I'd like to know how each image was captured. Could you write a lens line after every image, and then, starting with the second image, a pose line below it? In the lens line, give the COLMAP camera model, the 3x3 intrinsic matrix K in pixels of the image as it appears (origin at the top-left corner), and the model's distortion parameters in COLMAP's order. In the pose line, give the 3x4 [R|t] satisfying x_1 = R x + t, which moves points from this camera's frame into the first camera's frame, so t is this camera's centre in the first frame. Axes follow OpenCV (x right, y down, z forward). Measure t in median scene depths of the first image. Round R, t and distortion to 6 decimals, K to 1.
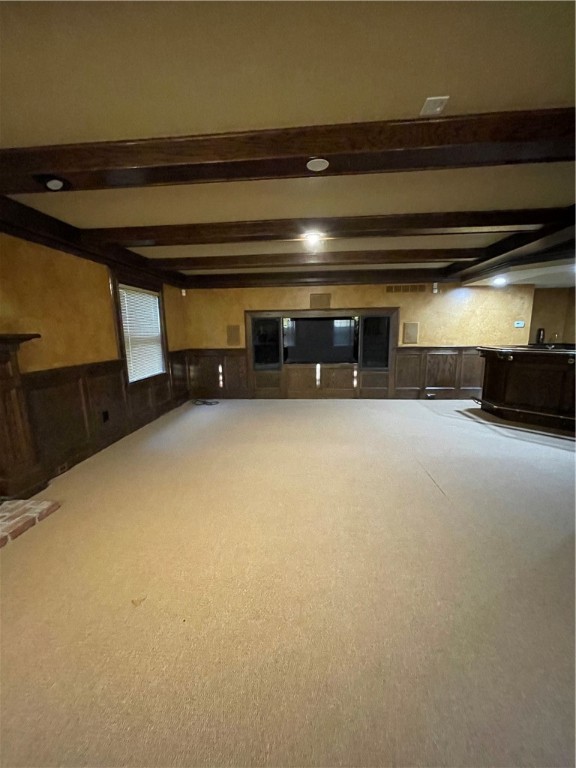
lens RADIAL K [[310.2, 0, 289.3], [0, 310.2, 388.5], [0, 0, 1]] dist [-0.002581, 0.000089]
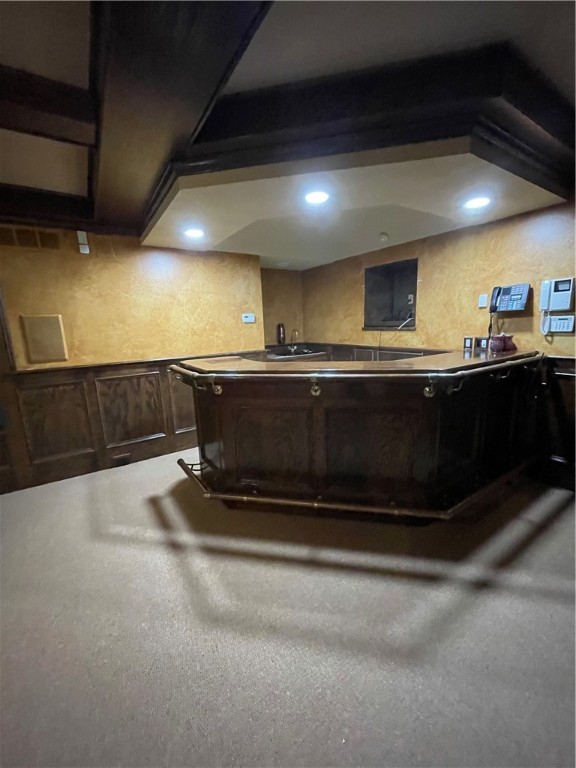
lens RADIAL K [[310.2, 0, 288.0], [0, 310.2, 383.0], [0, 0, 1]] dist [-0.002581, 0.000089]
pose [[0.794113, -0.128515, 0.594027, 0.397987], [0.133649, 0.990389, 0.035601, -0.083984], [-0.592893, 0.051120, 0.803657, 0.429585]]
